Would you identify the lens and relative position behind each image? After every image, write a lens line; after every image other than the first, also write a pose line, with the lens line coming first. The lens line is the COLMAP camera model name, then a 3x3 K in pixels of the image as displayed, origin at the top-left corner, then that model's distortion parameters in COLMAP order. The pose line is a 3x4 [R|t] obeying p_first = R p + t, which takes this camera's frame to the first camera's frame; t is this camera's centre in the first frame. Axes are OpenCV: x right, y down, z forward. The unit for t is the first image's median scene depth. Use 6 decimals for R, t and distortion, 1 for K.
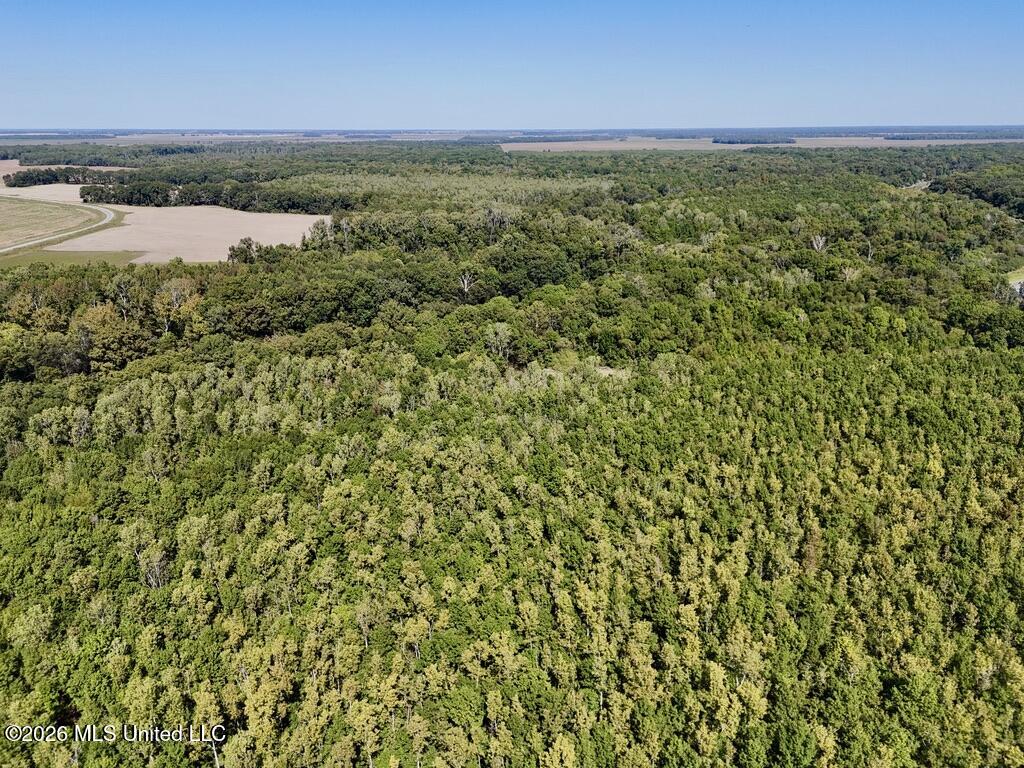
lens RADIAL K [[753.7, 0, 512.0], [0, 753.7, 384.0], [0, 0, 1]] dist [0.083163, -0.080209]
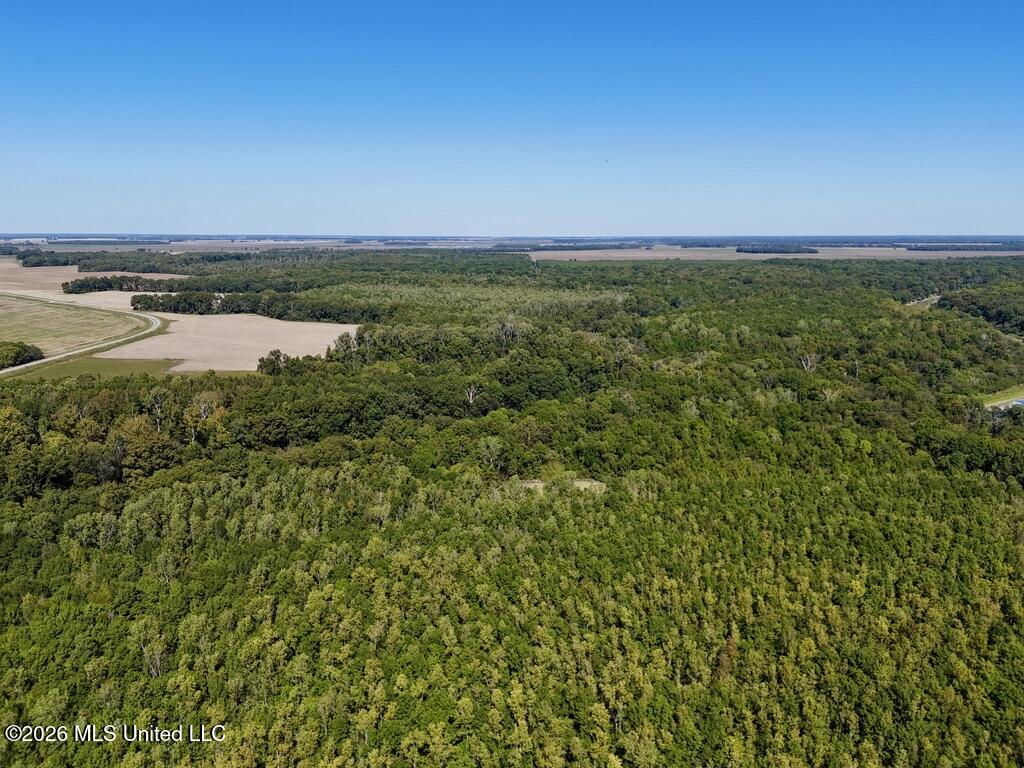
lens RADIAL K [[753.7, 0, 512.0], [0, 753.7, 384.0], [0, 0, 1]] dist [0.083163, -0.080209]
pose [[0.999057, 0.013889, -0.041126, 0.056911], [-0.019066, 0.991551, -0.128308, -0.017811], [0.038996, 0.128971, 0.990881, -0.093322]]
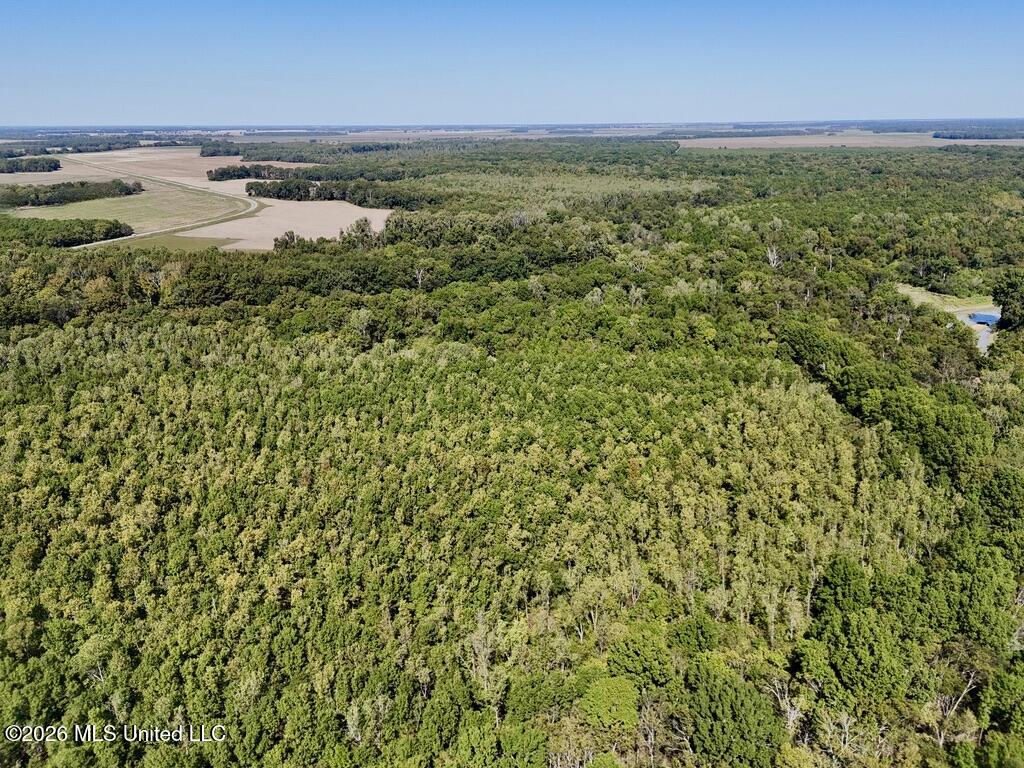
lens RADIAL K [[753.7, 0, 512.0], [0, 753.7, 384.0], [0, 0, 1]] dist [0.083163, -0.080209]
pose [[0.962160, 0.085883, -0.258595, 0.542948], [-0.083743, 0.996300, 0.019300, -0.003580], [0.259296, 0.003086, 0.965793, -0.133182]]
